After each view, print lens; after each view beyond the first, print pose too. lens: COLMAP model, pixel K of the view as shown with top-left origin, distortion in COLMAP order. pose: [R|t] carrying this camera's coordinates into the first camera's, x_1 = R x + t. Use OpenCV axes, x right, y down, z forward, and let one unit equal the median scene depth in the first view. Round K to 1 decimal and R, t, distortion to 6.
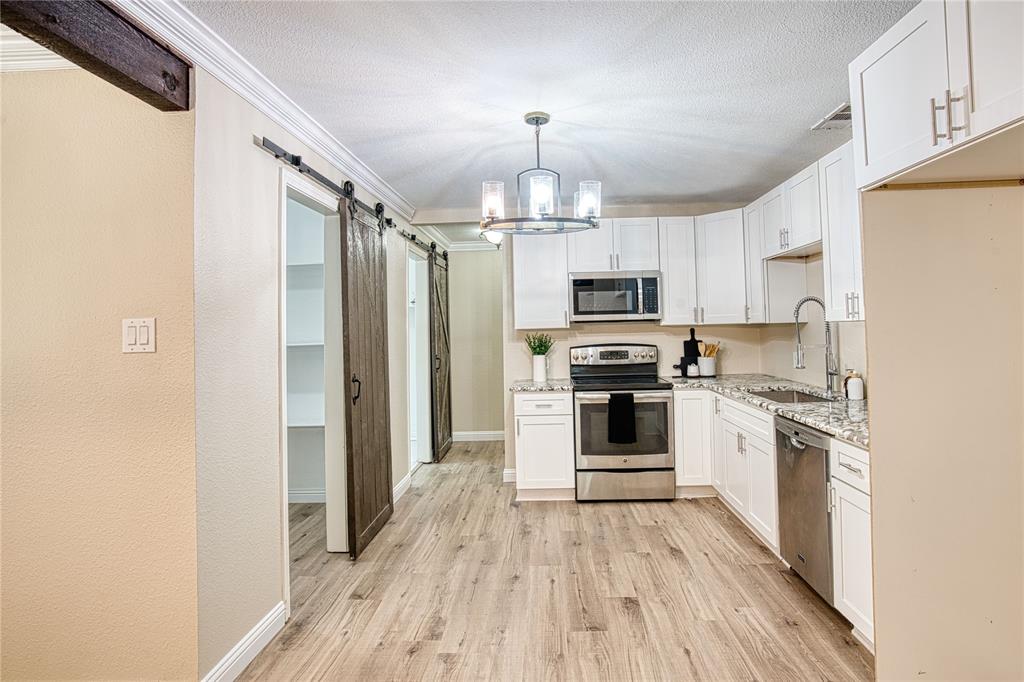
lens RADIAL K [[549.4, 0, 538.2], [0, 549.4, 311.7], [0, 0, 1]] dist [-0.003203, 0.000353]
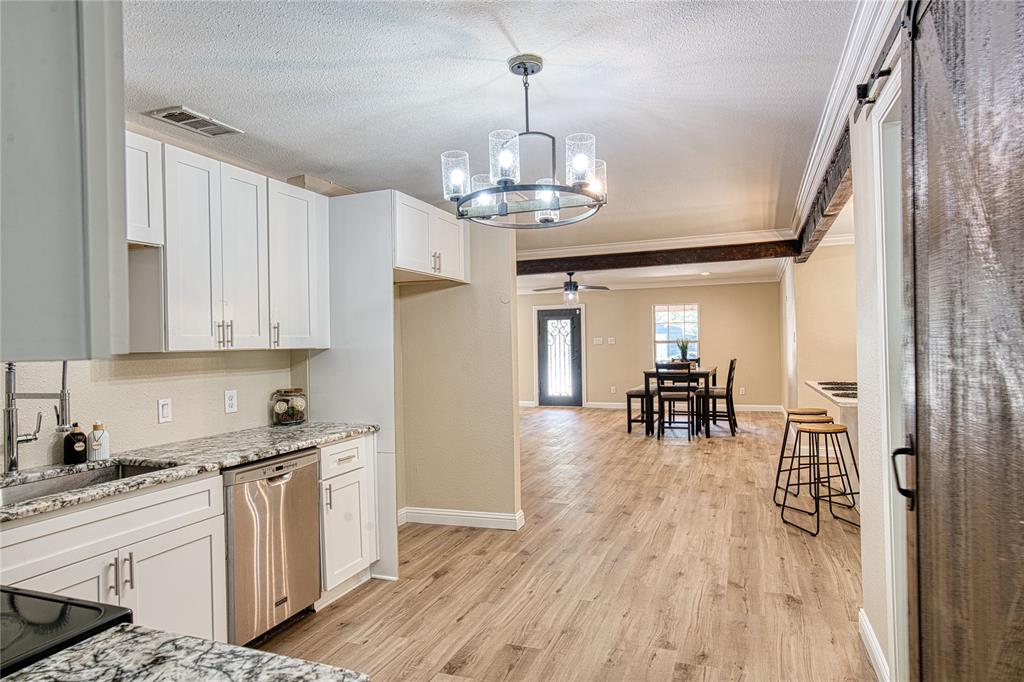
lens RADIAL K [[606.9, 0, 512.0], [0, 606.9, 341.0], [0, 0, 1]] dist [0.000654, 0.000916]
pose [[-0.936612, 0.045801, 0.347362, -0.160537], [0.033759, 0.998603, -0.040643, 0.037436], [-0.348738, -0.026340, -0.936850, 1.112221]]
